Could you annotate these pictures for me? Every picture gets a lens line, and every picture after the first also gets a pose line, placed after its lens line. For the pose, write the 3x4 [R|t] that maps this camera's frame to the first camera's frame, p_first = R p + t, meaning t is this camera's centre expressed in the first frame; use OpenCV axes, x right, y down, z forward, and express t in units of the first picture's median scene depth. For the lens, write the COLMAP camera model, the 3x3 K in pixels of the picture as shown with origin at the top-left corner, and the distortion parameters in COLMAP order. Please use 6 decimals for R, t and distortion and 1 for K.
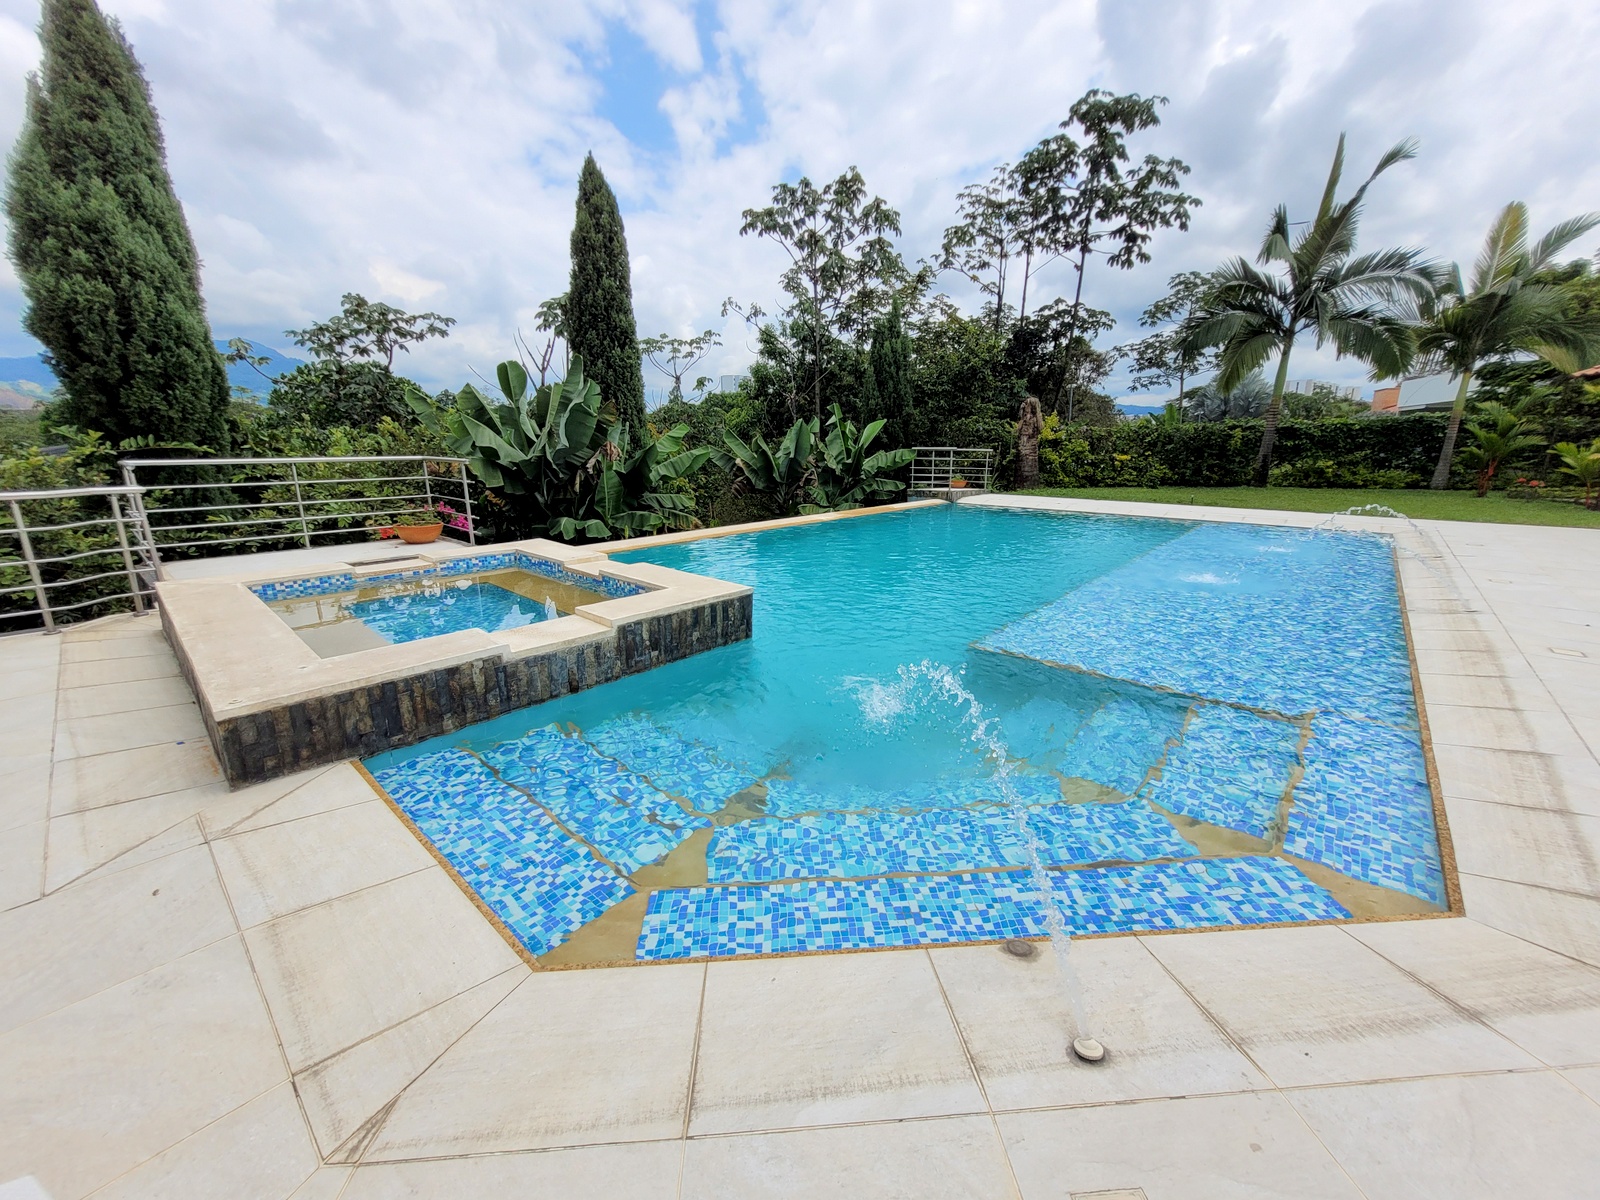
lens RADIAL K [[630.3, 0, 800.0], [0, 630.3, 600.0], [0, 0, 1]] dist [-0.016428, -0.000068]
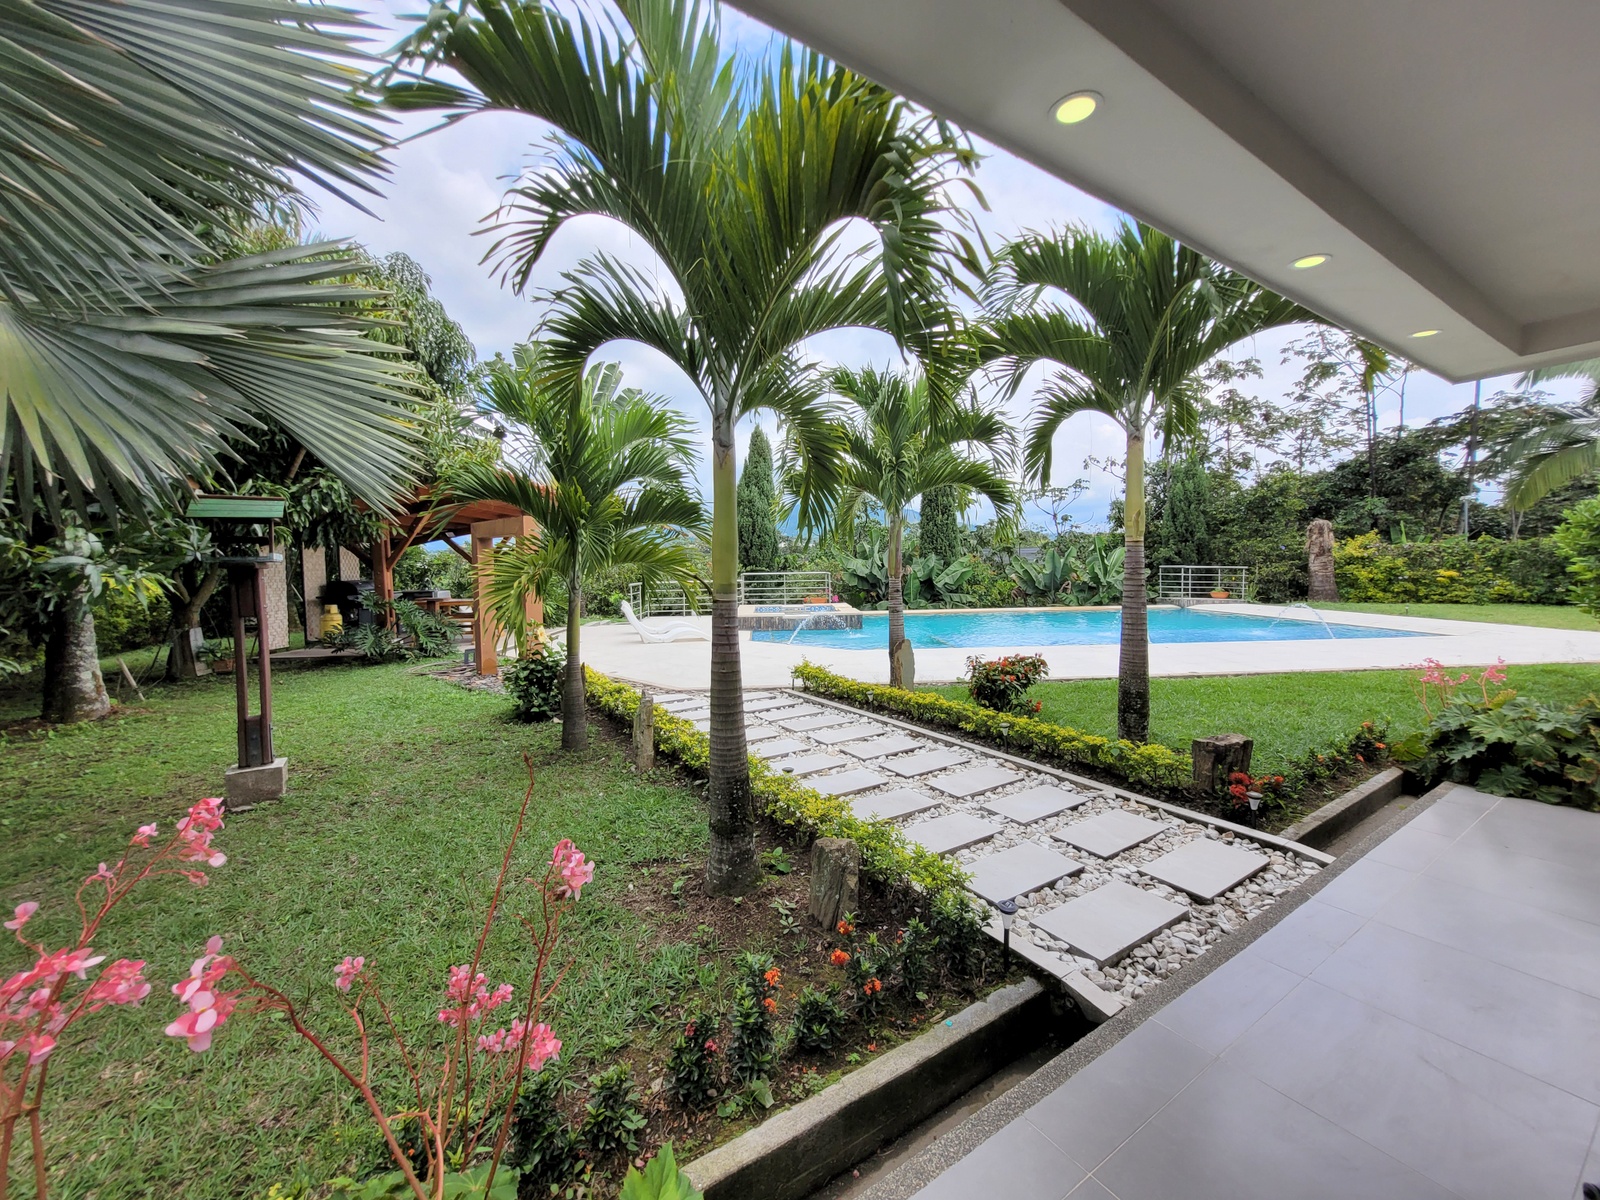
lens RADIAL K [[630.3, 0, 800.0], [0, 630.3, 600.0], [0, 0, 1]] dist [-0.016428, -0.000068]
pose [[0.678131, 0.038976, -0.733906, 0.639822], [-0.162186, 0.981910, -0.097713, 0.078867], [0.716822, 0.185292, 0.672186, -0.409889]]
